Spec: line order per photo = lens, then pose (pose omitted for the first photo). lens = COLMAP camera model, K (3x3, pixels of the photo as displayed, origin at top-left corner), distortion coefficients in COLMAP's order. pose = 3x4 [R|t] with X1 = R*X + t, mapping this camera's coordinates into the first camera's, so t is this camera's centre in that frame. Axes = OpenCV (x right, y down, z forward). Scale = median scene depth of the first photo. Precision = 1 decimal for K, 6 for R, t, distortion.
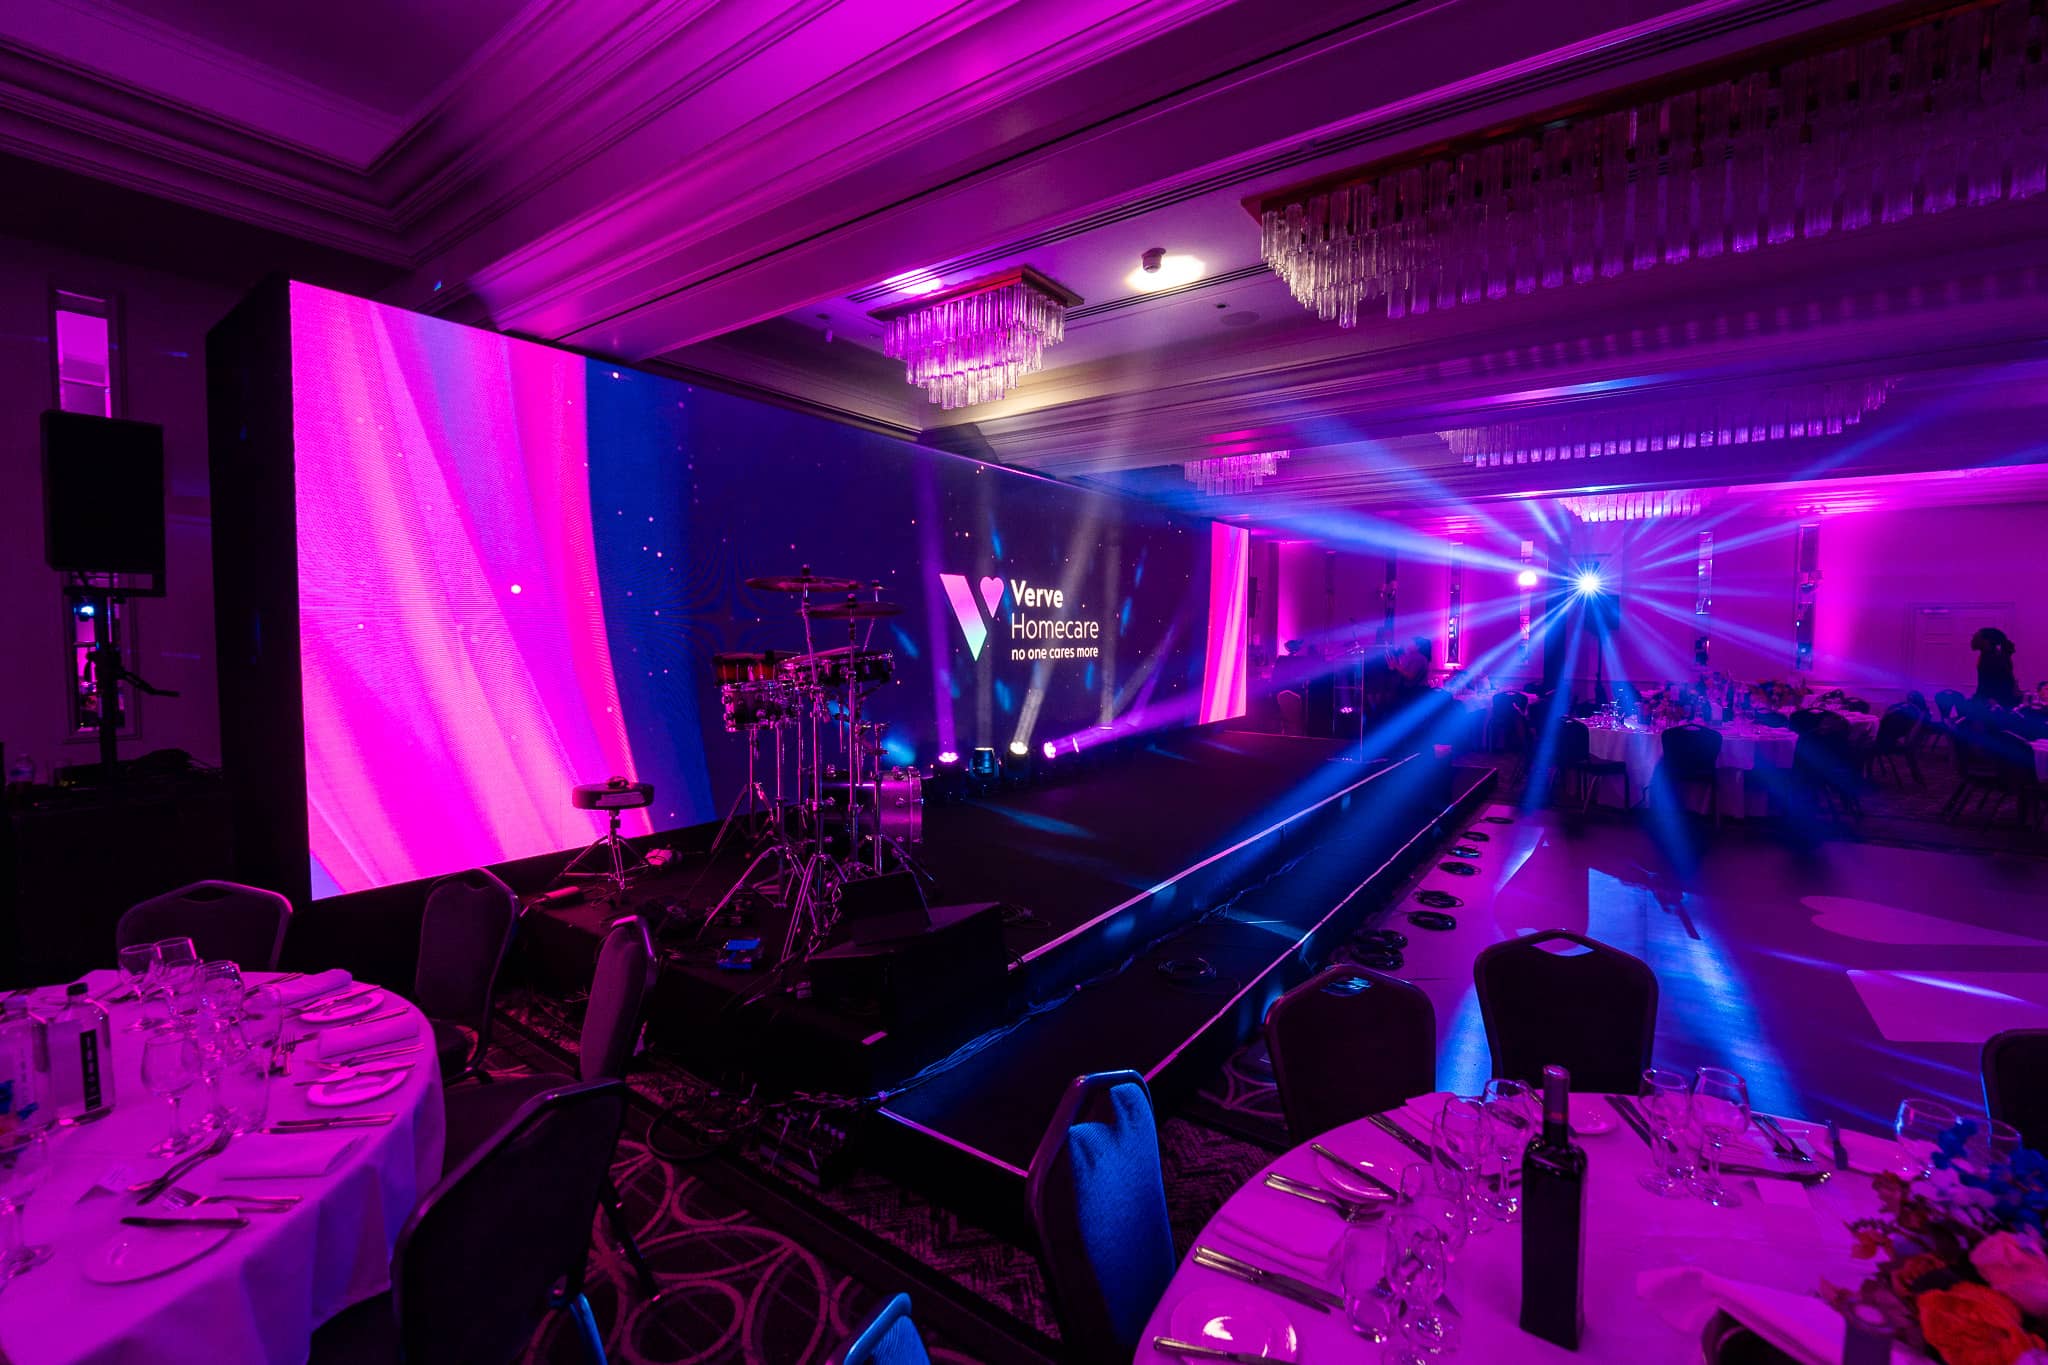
lens RADIAL K [[849.7, 0, 1022.5], [0, 849.7, 676.5], [0, 0, 1]] dist [-0.011638, -0.000284]
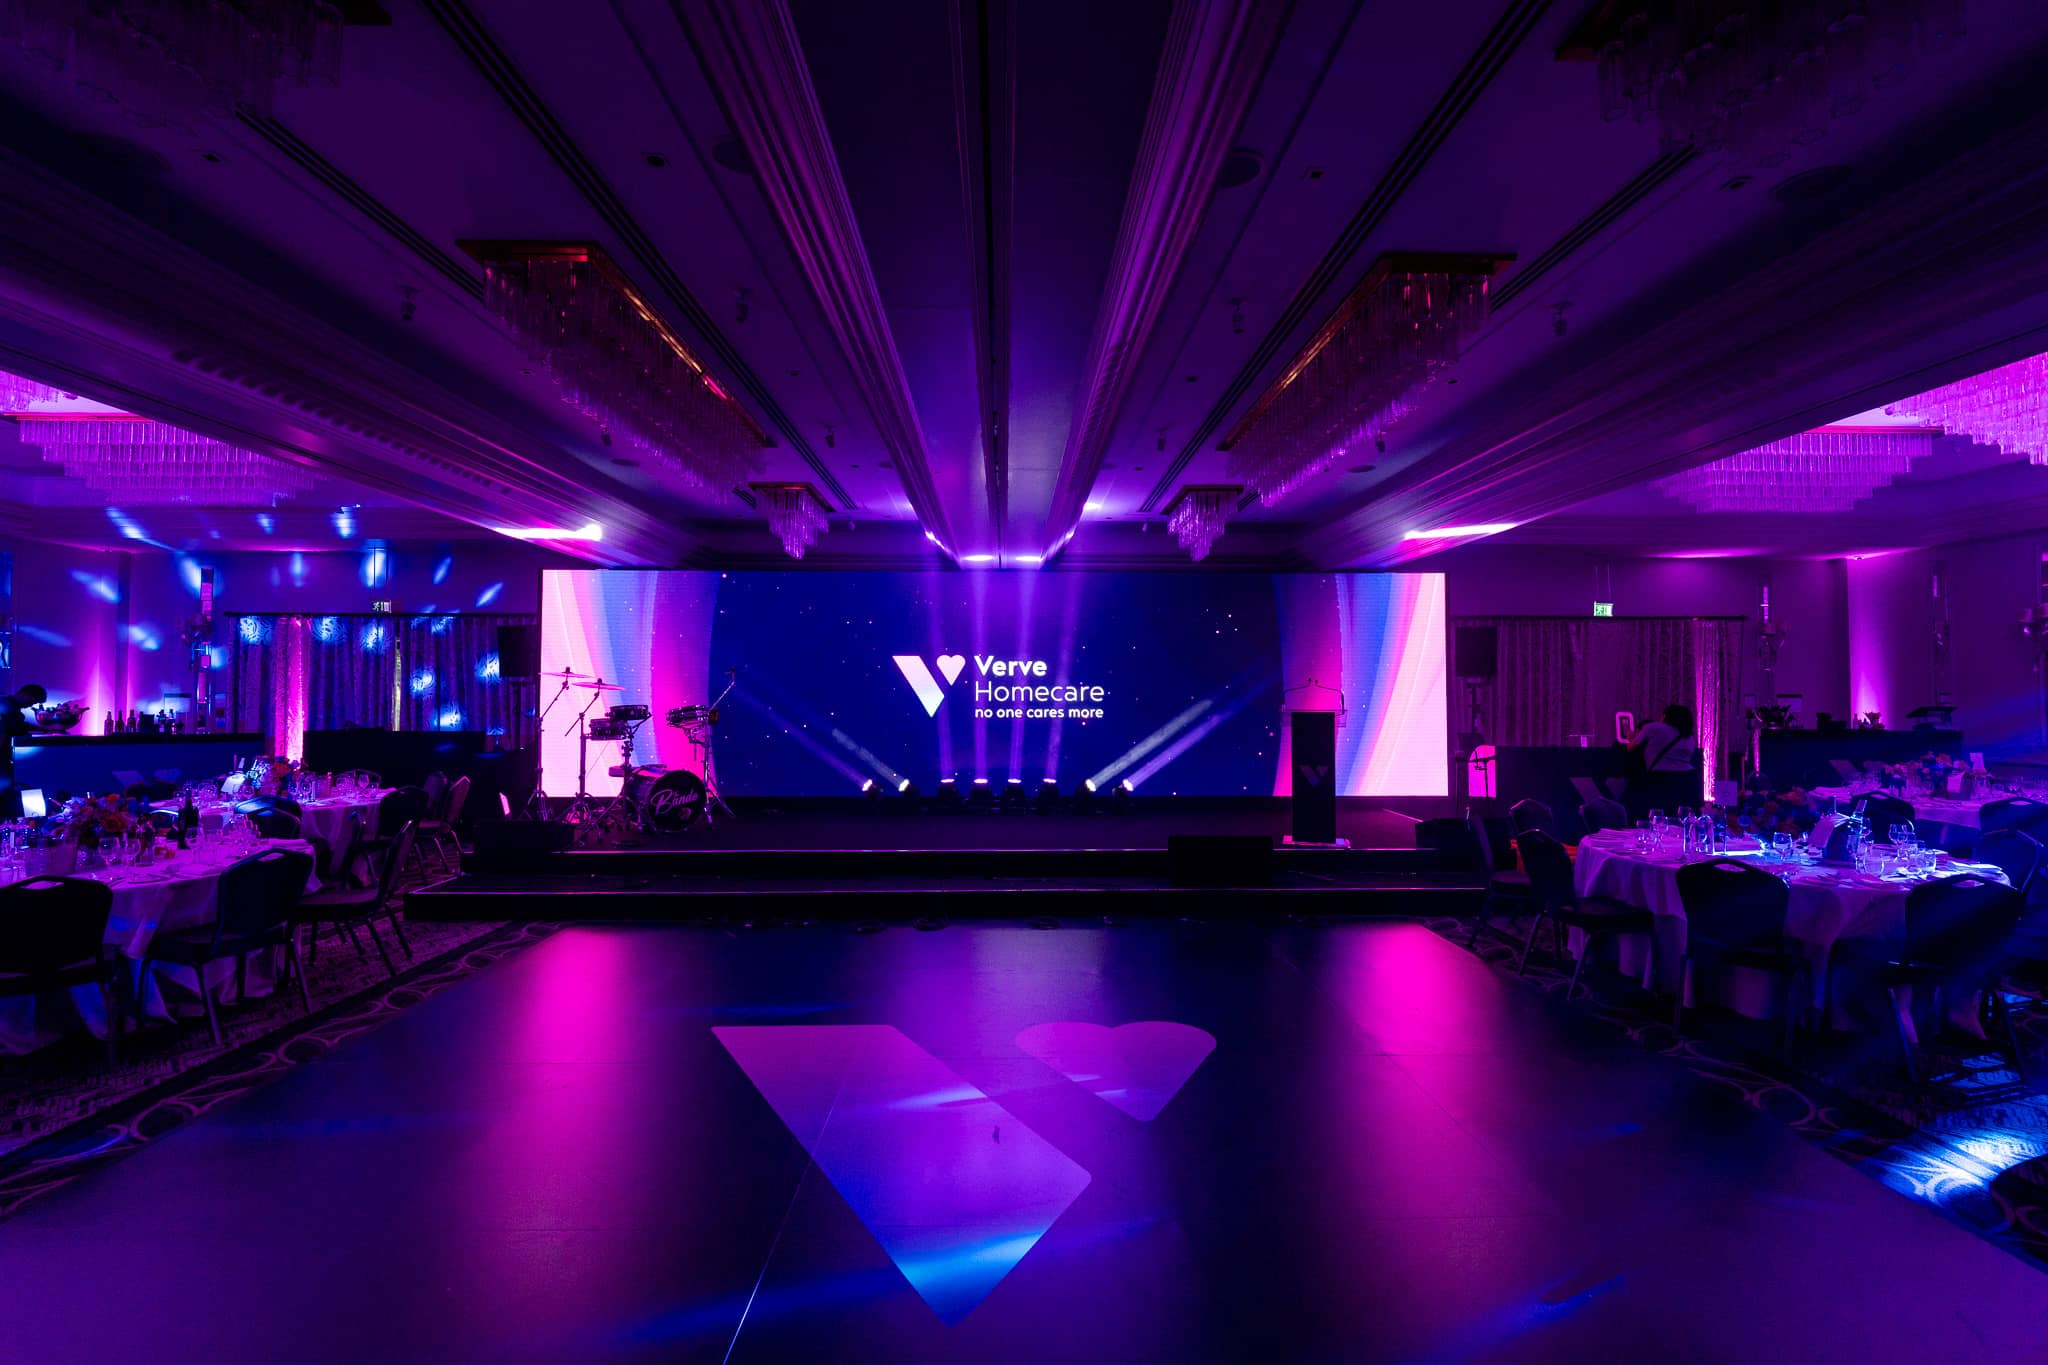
lens RADIAL K [[856.5, 0, 1027.3], [0, 856.5, 676.5], [0, 0, 1]] dist [-0.005887, -0.001026]
pose [[0.610394, -0.021500, -0.791806, 1.046496], [-0.039416, 0.997569, -0.057472, -0.009692], [0.791117, 0.066290, 0.608063, 0.259211]]
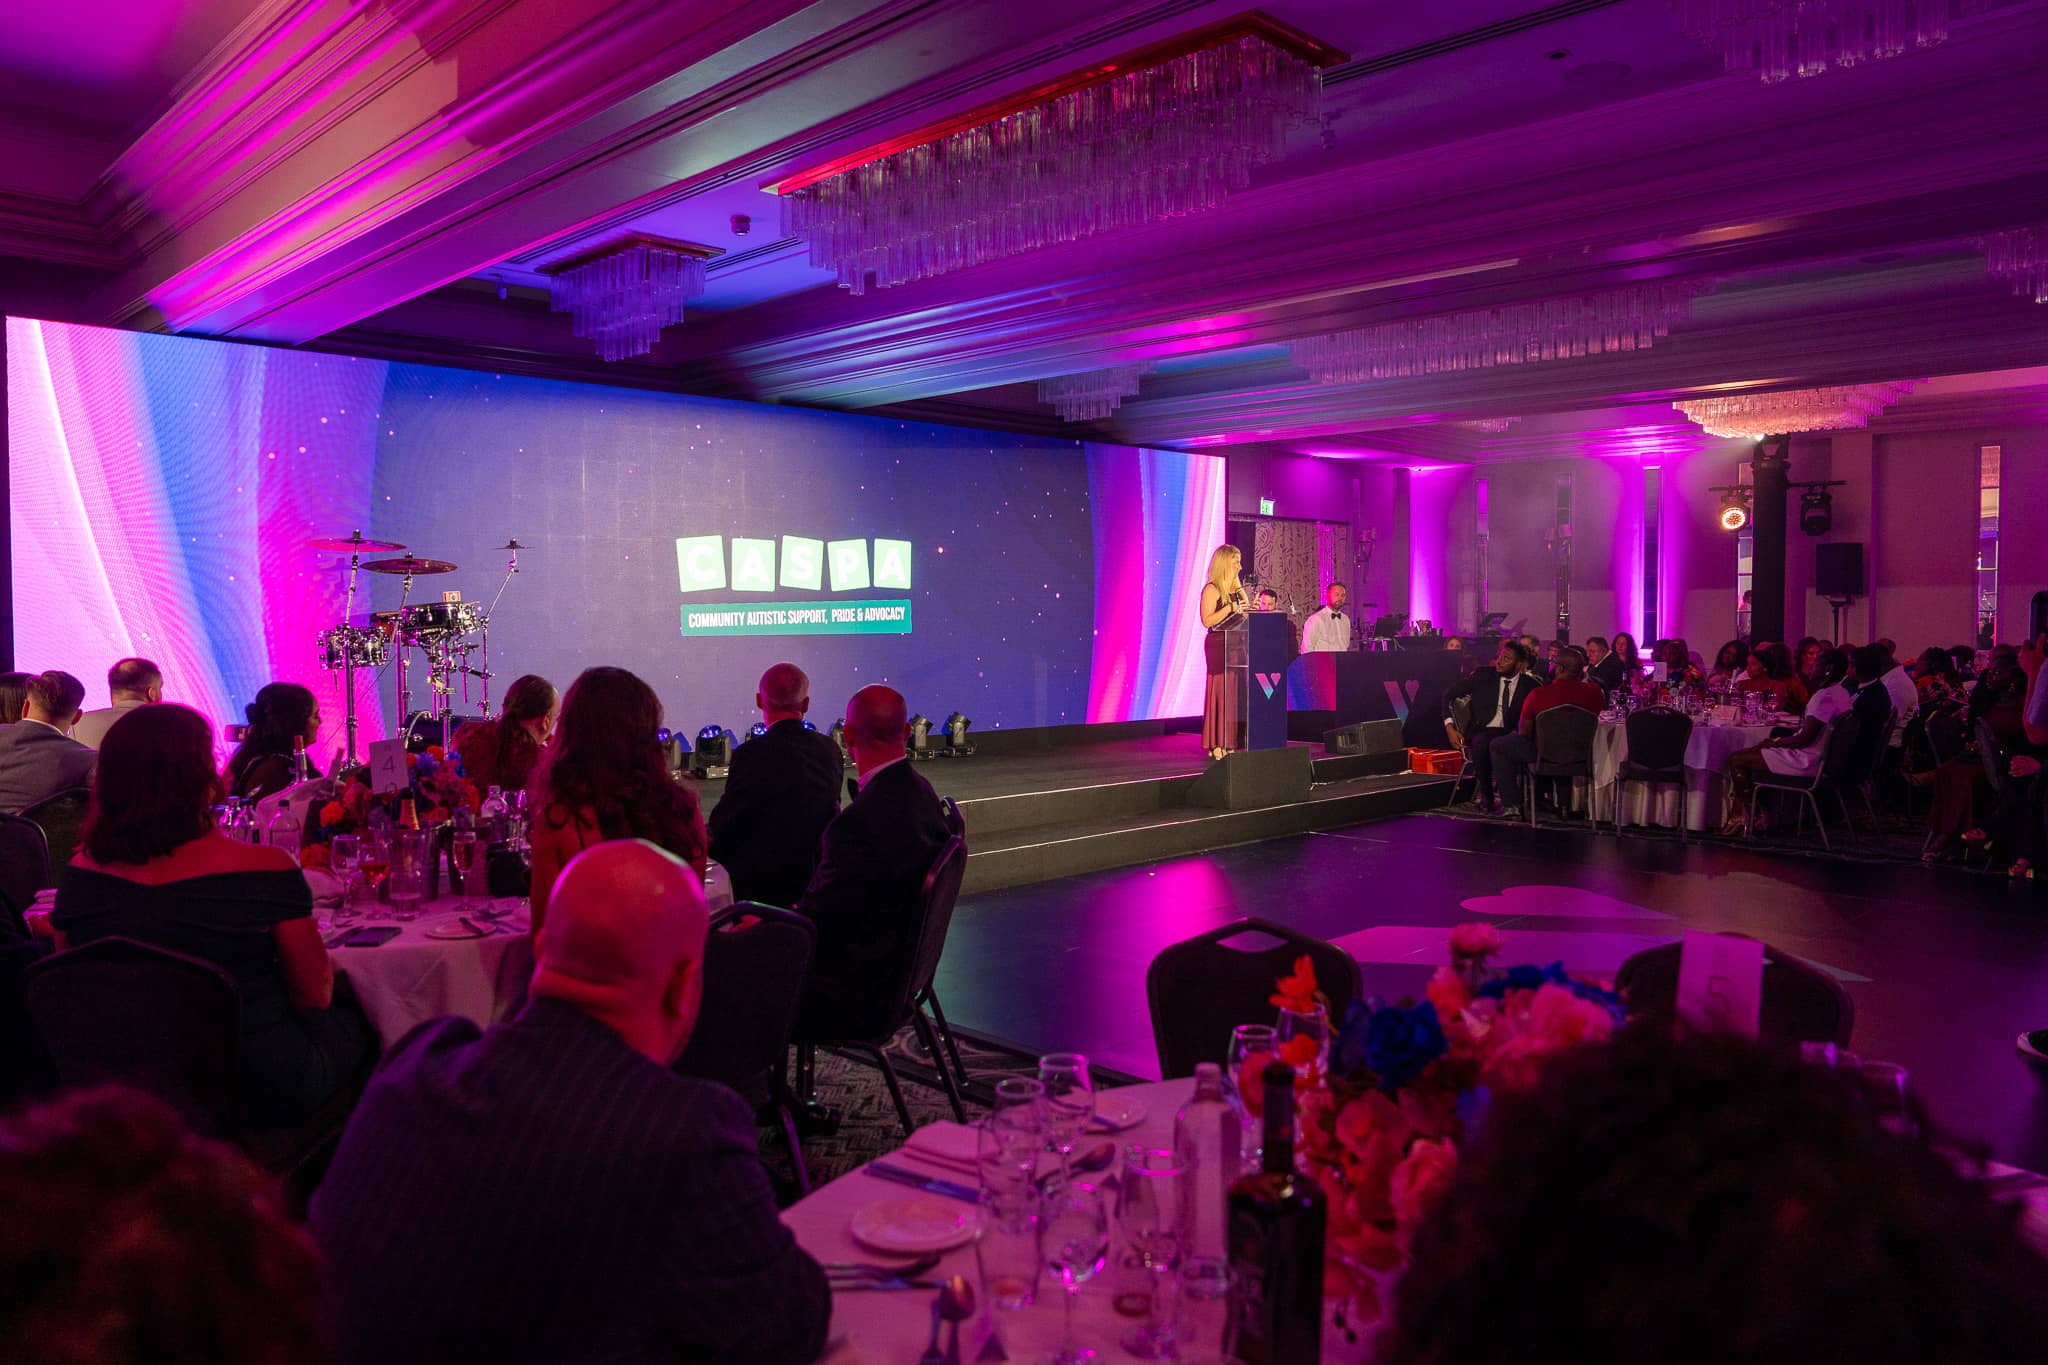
lens RADIAL K [[1476.2, 0, 1023.2], [0, 1476.2, 678.9], [0, 0, 1]] dist [-0.116601, 0.102040]
pose [[0.986426, 0.003446, -0.164171, 0.466250], [-0.005140, 0.999938, -0.009891, 0.044885], [0.164126, 0.010600, 0.986382, -0.406026]]
